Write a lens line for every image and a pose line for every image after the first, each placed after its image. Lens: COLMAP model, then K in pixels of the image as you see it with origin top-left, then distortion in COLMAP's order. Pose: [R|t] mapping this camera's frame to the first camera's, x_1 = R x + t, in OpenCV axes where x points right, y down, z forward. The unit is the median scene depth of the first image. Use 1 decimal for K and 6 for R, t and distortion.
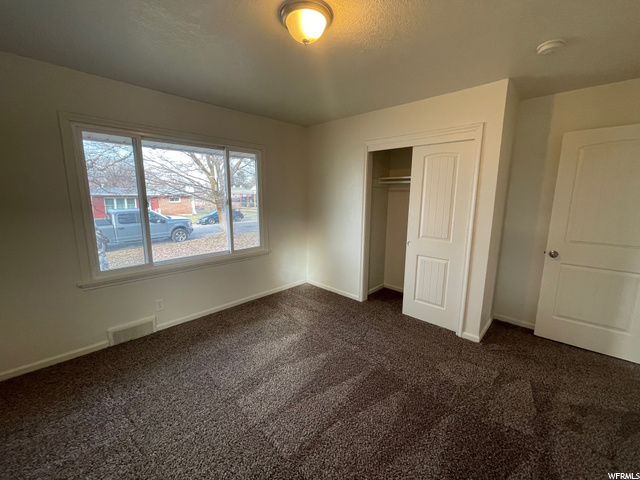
lens RADIAL K [[260.1, 0, 318.6], [0, 260.1, 237.0], [0, 0, 1]] dist [0.001125, 0.000473]
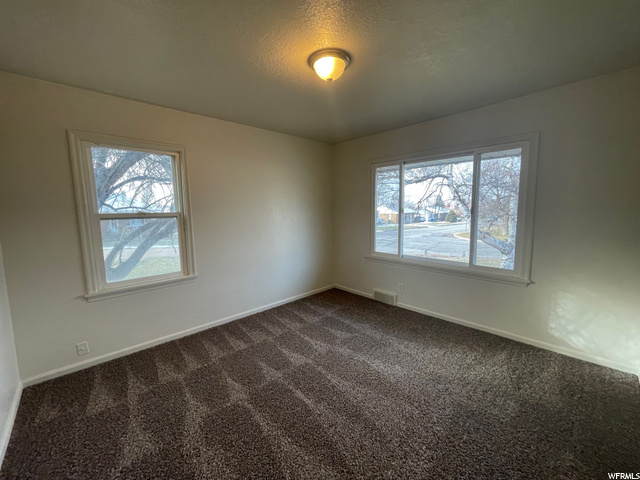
lens RADIAL K [[260.1, 0, 318.6], [0, 260.1, 237.0], [0, 0, 1]] dist [0.001125, 0.000473]
pose [[-0.040712, 0.105426, -0.993593, 0.601208], [-0.144723, 0.983309, 0.110265, -0.066852], [0.988634, 0.148285, -0.024775, 0.513082]]
